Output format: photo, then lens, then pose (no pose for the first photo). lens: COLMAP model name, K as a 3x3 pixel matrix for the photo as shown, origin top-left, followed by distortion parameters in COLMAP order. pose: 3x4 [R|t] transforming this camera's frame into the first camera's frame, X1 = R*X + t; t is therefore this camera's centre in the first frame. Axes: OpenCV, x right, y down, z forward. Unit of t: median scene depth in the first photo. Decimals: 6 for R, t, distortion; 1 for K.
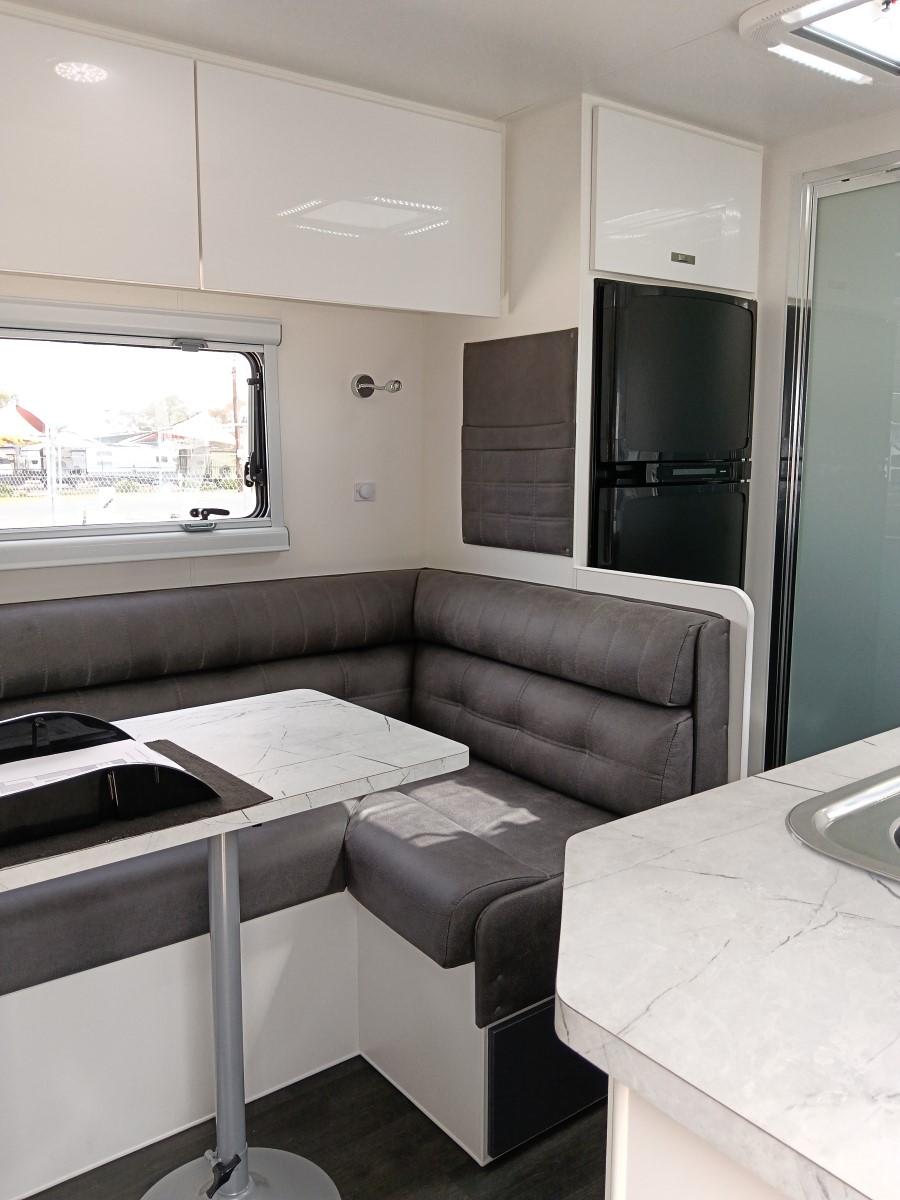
lens RADIAL K [[966.4, 0, 451.3], [0, 966.4, 606.5], [0, 0, 1]] dist [0.084346, -0.164403]
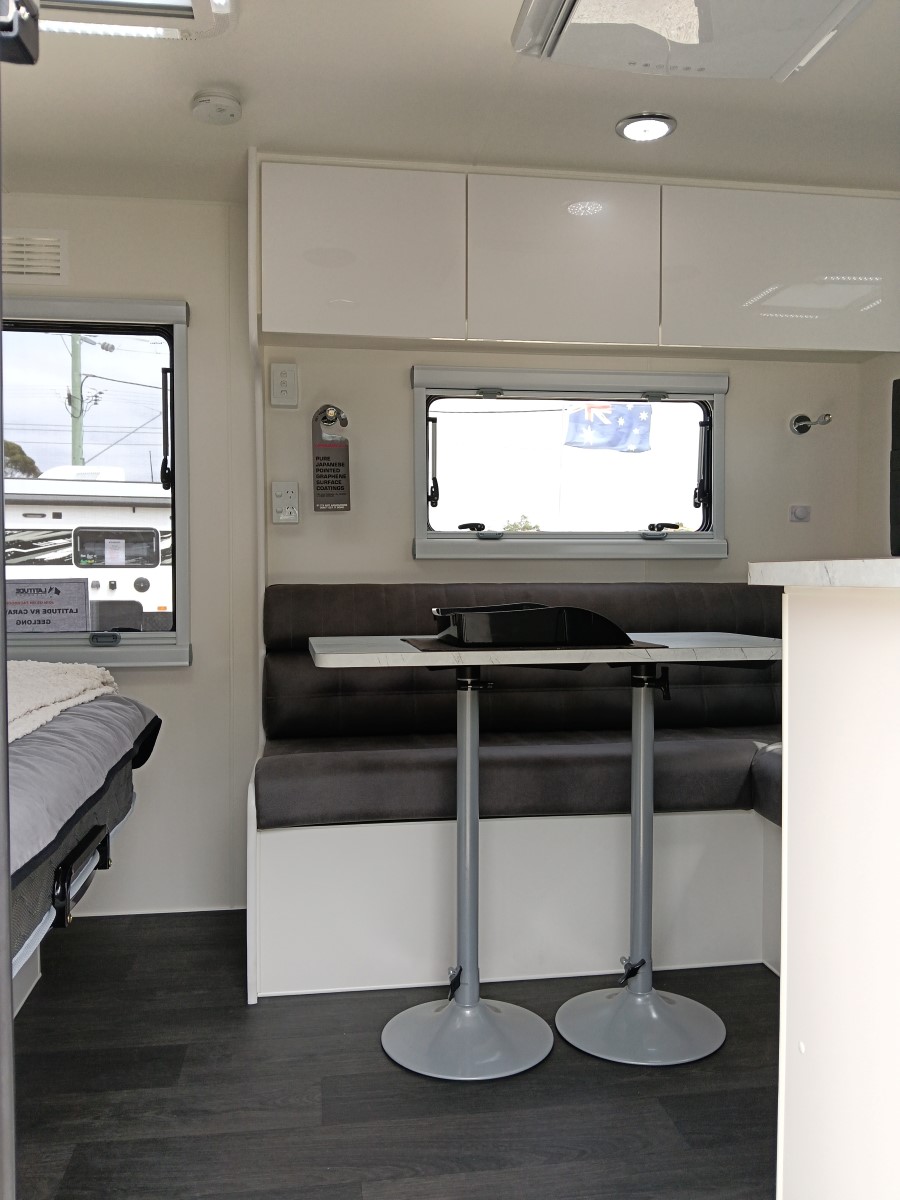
lens RADIAL K [[976.6, 0, 450.0], [0, 976.6, 600.0], [0, 0, 1]] dist [0.062269, -0.119532]
pose [[0.876957, 0.007880, -0.480505, 0.119791], [-0.077156, 0.989204, -0.124592, 0.177807], [0.474335, 0.146336, 0.868097, -0.221274]]
